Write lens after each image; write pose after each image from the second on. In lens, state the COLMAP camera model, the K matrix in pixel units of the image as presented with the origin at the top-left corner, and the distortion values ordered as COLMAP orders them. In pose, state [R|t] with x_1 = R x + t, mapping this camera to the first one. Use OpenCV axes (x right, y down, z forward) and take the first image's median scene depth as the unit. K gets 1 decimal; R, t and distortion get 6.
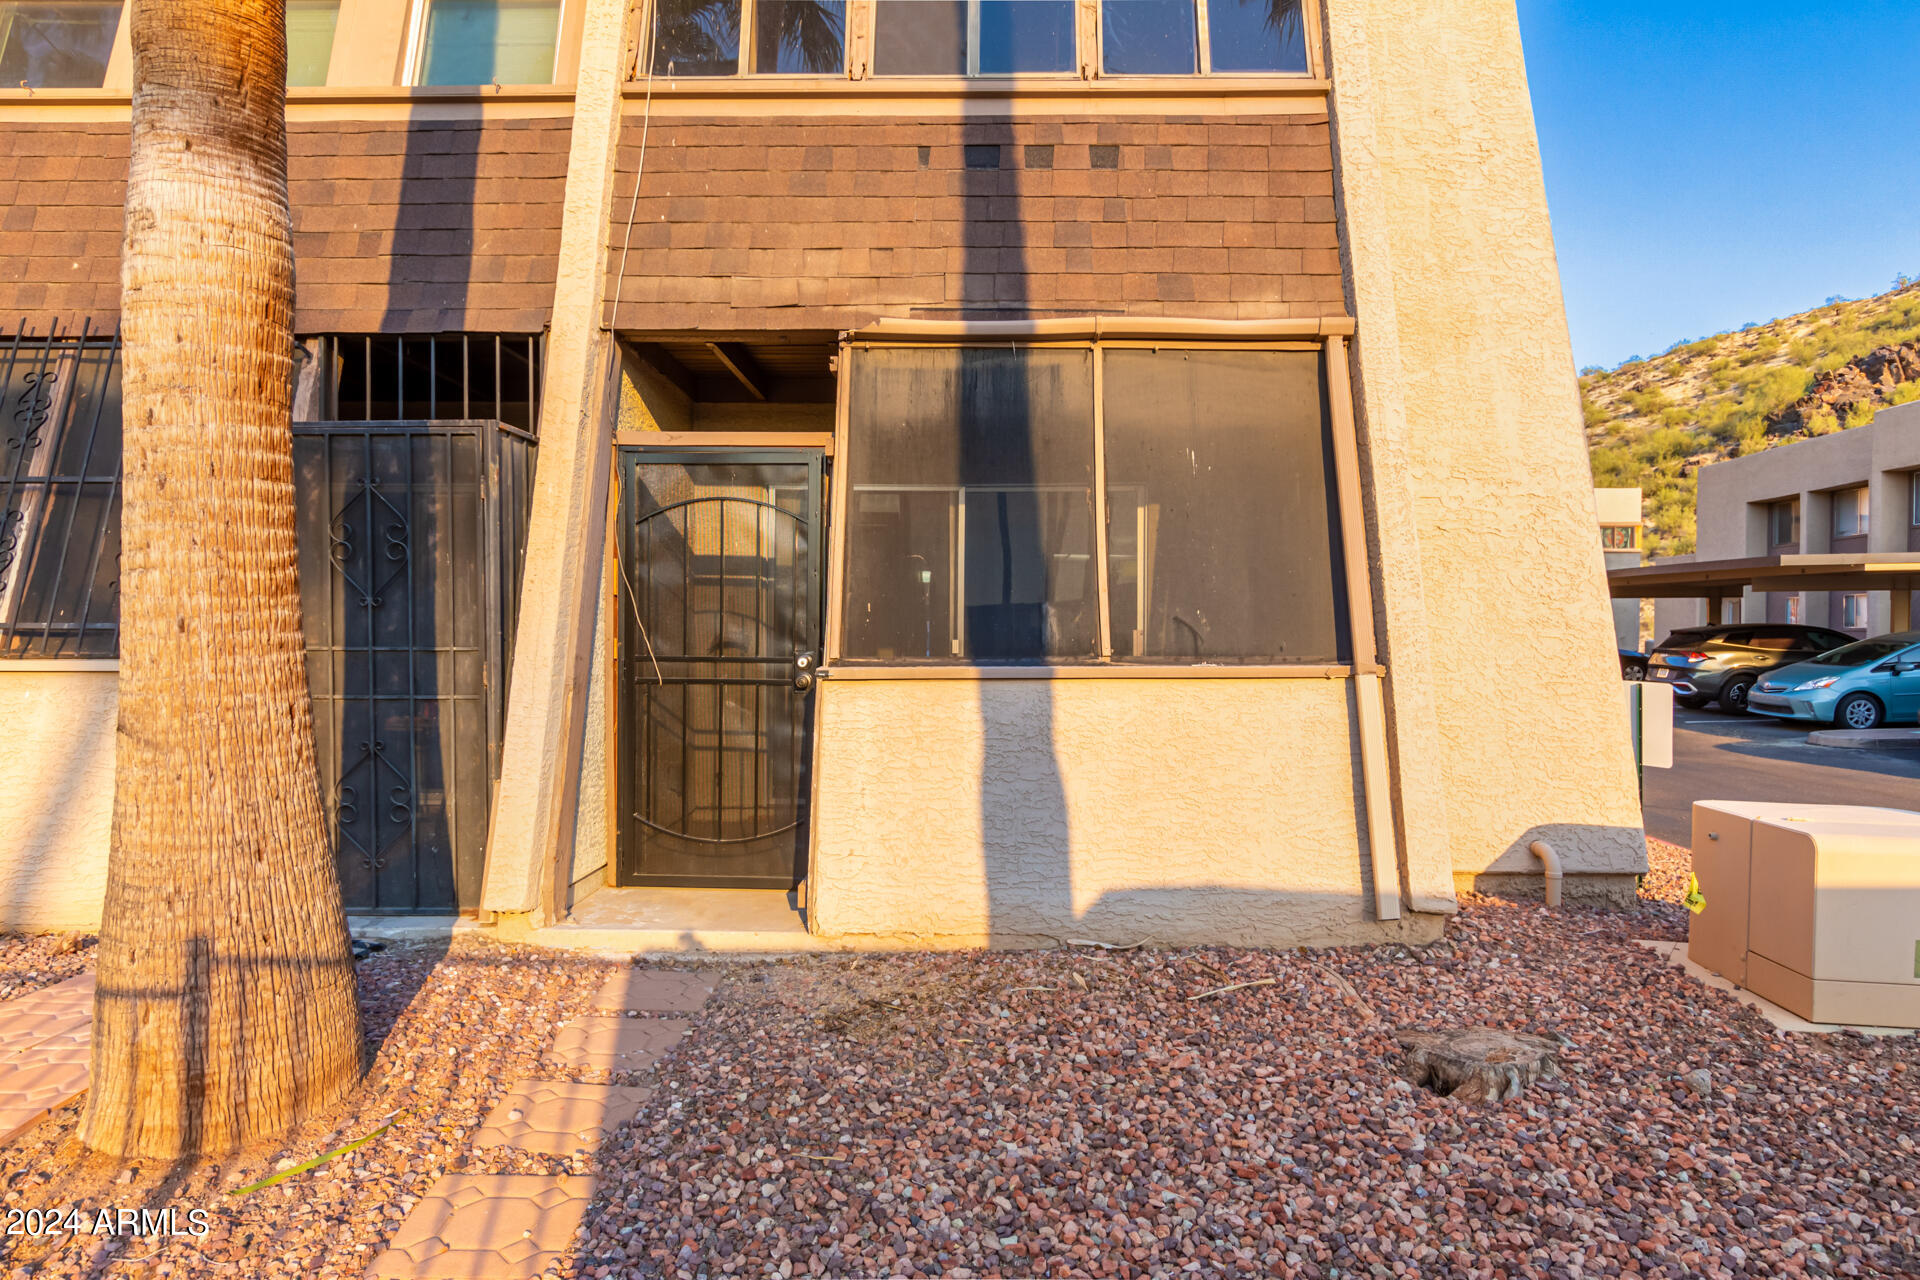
lens RADIAL K [[1066.9, 0, 960.0], [0, 1066.9, 640.0], [0, 0, 1]] dist [0.000649, 0.000214]
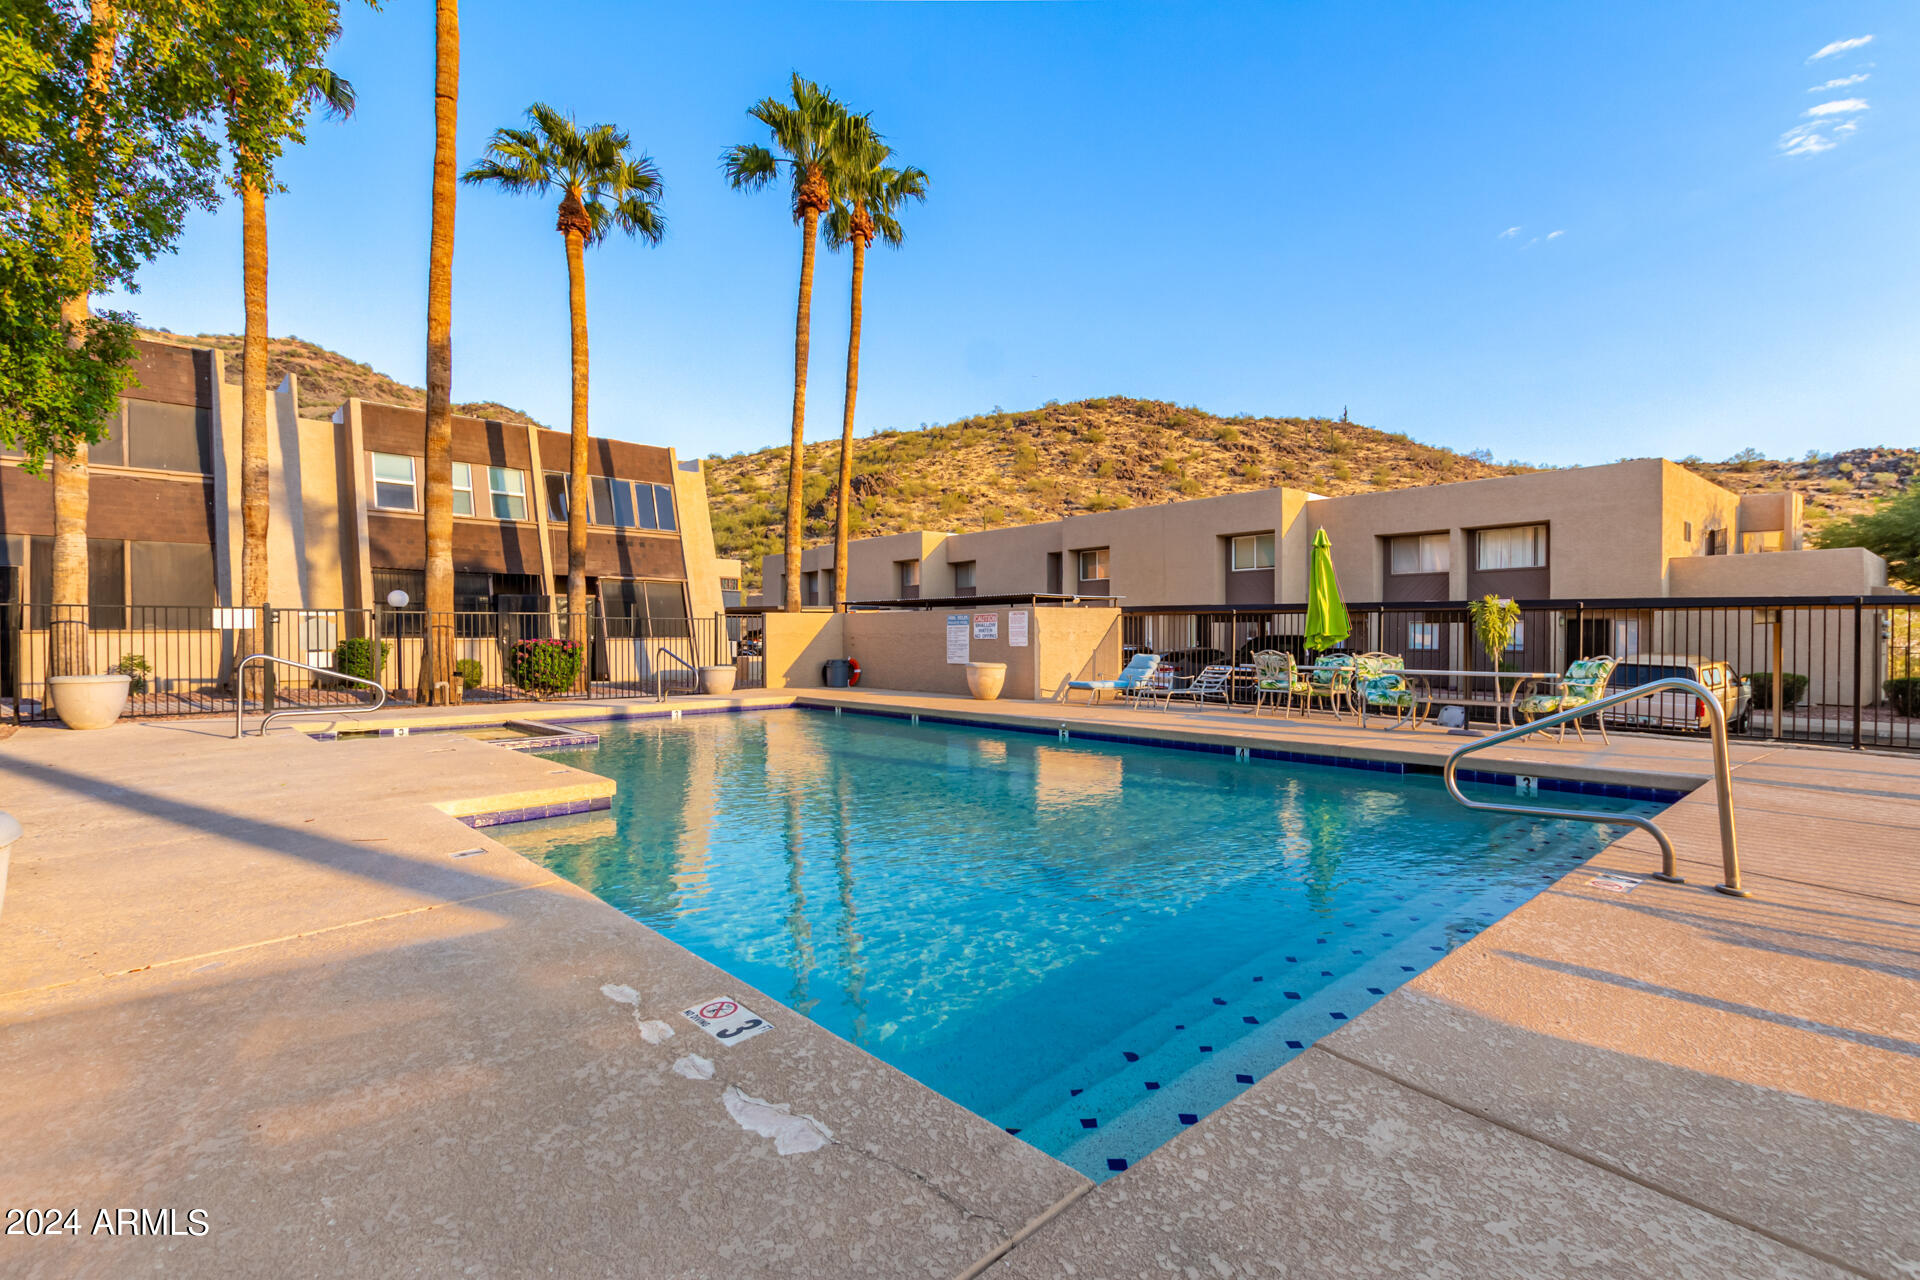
lens RADIAL K [[897.1, 0, 960.0], [0, 897.1, 640.0], [0, 0, 1]] dist [-0.000974, -0.000347]
pose [[0.696014, -0.003037, 0.718022, -0.091398], [0.003865, 0.999992, 0.000483, 0.001784], [-0.718018, 0.002439, 0.696020, -0.151507]]
